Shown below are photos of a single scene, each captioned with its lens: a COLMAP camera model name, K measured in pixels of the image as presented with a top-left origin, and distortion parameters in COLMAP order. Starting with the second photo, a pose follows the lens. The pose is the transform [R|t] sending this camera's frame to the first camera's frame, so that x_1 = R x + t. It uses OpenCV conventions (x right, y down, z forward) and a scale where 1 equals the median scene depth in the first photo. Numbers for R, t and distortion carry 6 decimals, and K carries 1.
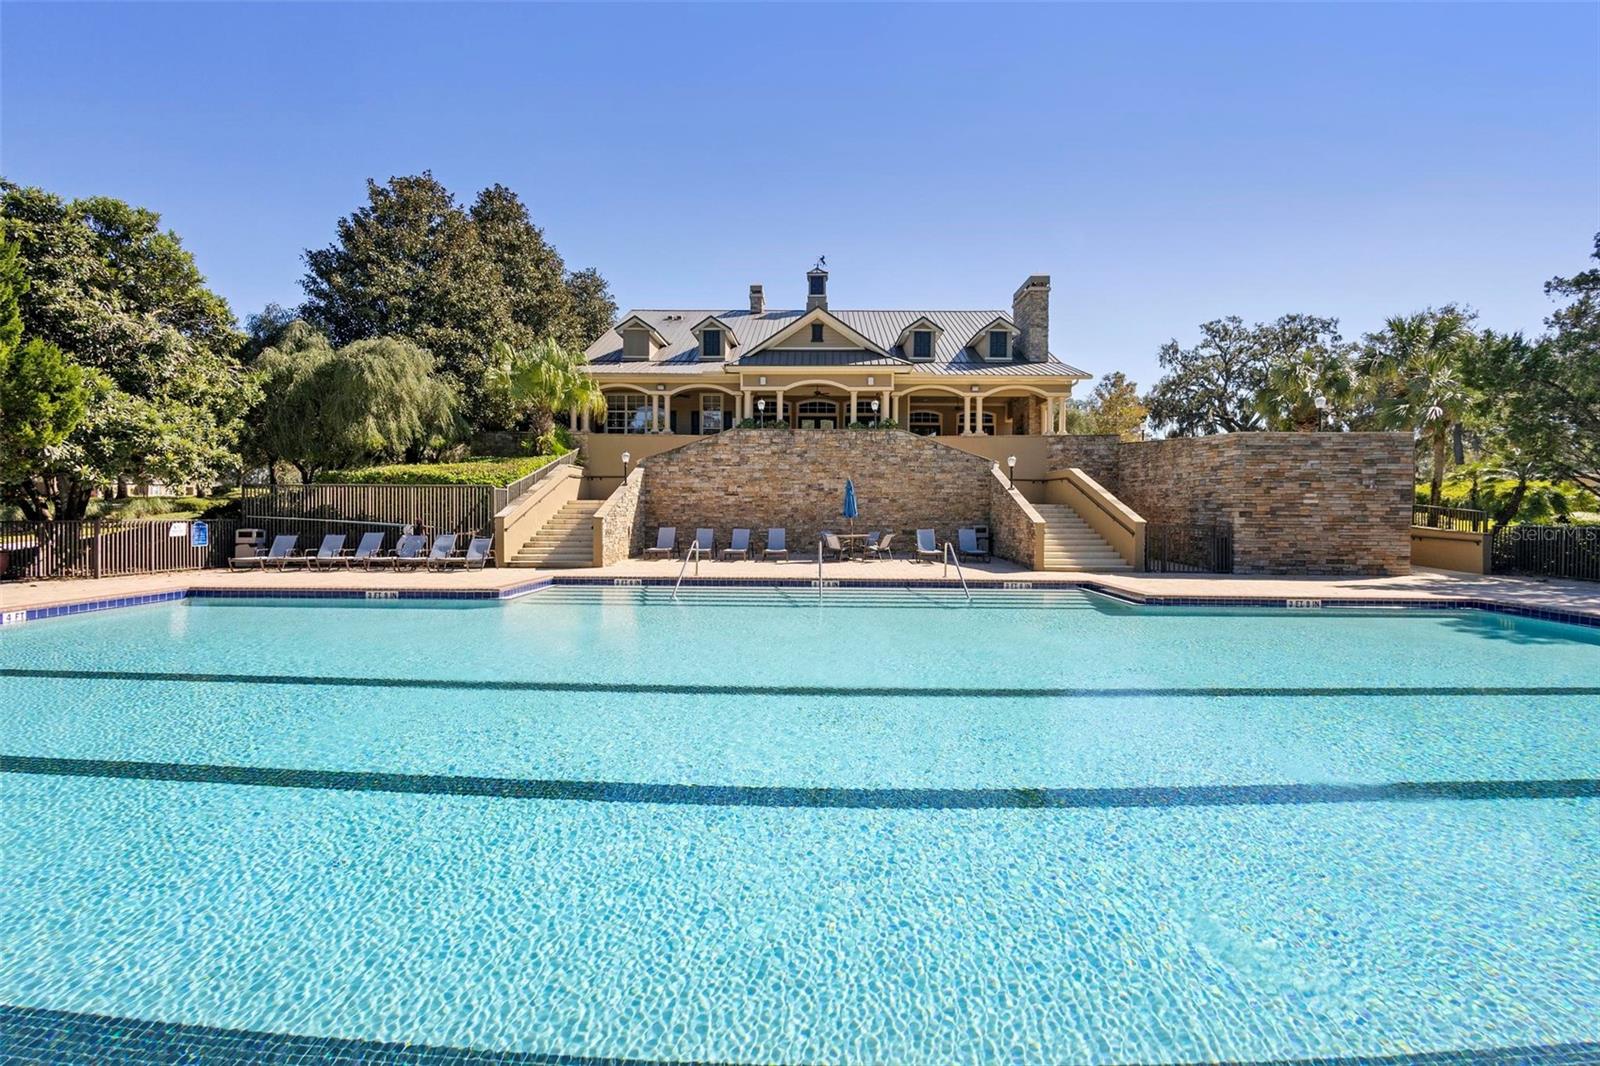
lens RADIAL K [[741.4, 0, 794.6], [0, 741.4, 521.3], [0, 0, 1]] dist [0.011197, -0.000258]
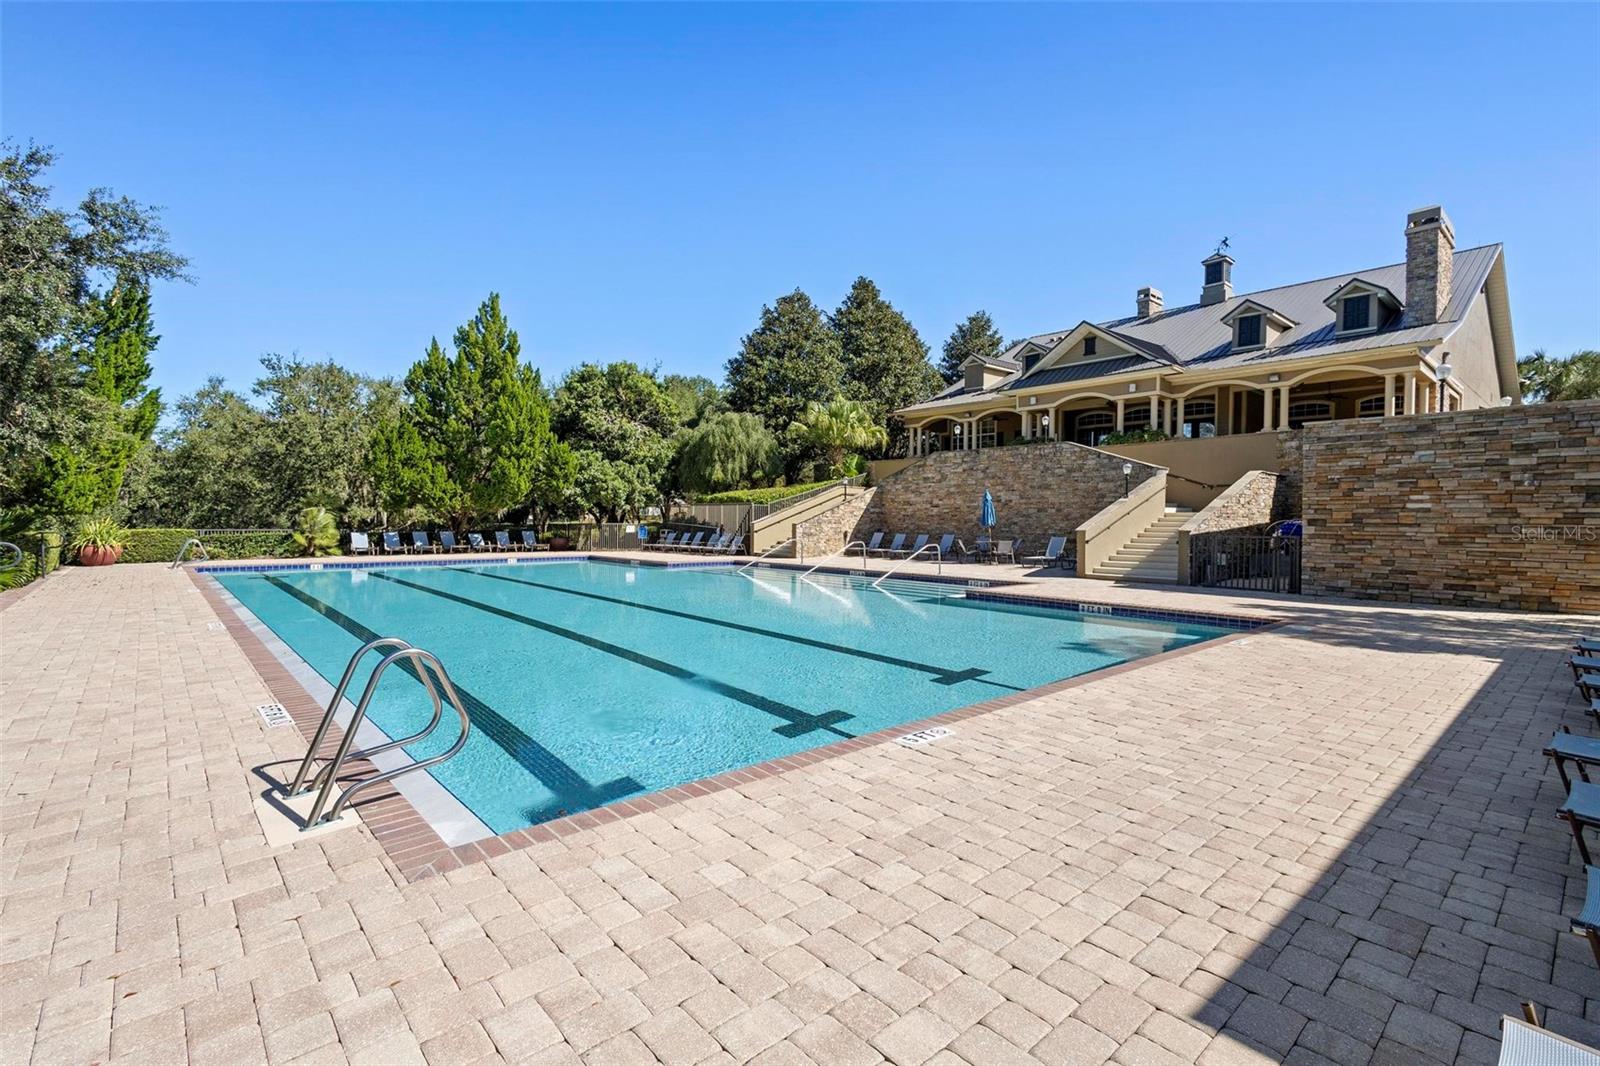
lens RADIAL K [[741.4, 0, 784.9], [0, 741.4, 536.3], [0, 0, 1]] dist [0.011197, -0.000258]
pose [[0.668634, 0.015947, -0.743421, 0.717609], [-0.015115, 0.999855, 0.007853, 0.007155], [0.743438, 0.005986, 0.668778, 0.015417]]
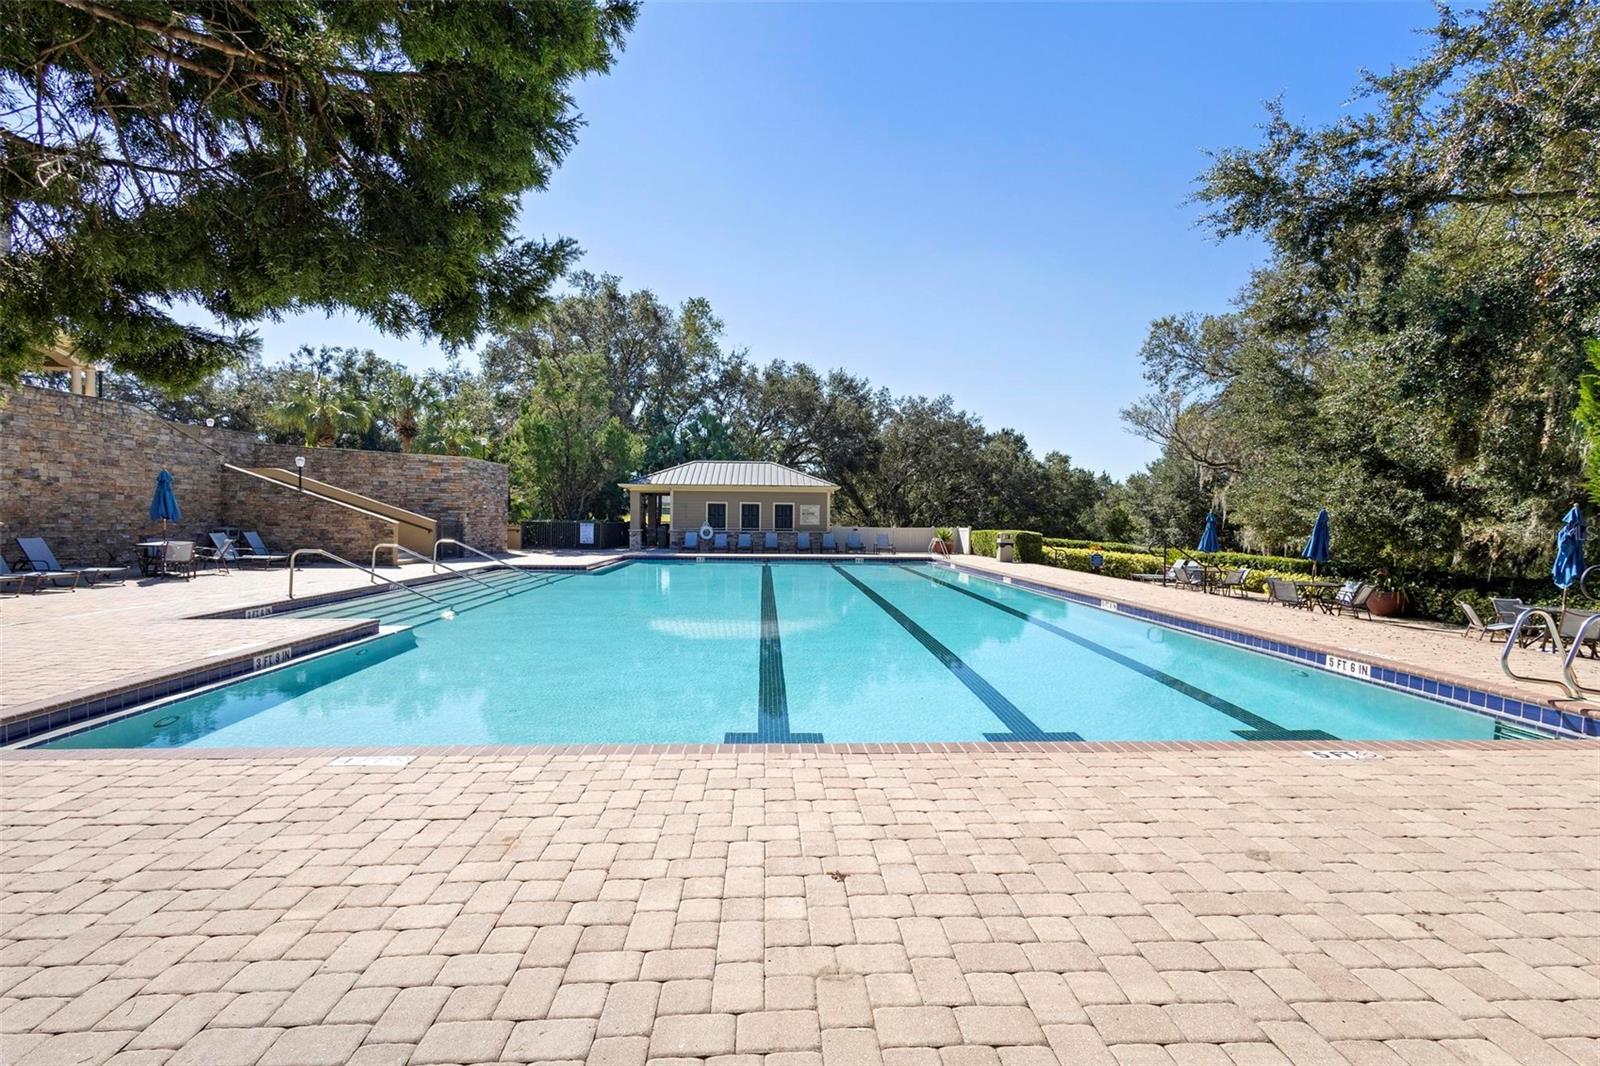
lens RADIAL K [[741.4, 0, 795.3], [0, 741.4, 529.9], [0, 0, 1]] dist [0.011197, -0.000258]
pose [[-0.082884, -0.024602, 0.996255, -0.750770], [0.001185, 0.999692, 0.024785, -0.013769], [-0.996558, 0.003234, -0.082829, 0.424478]]
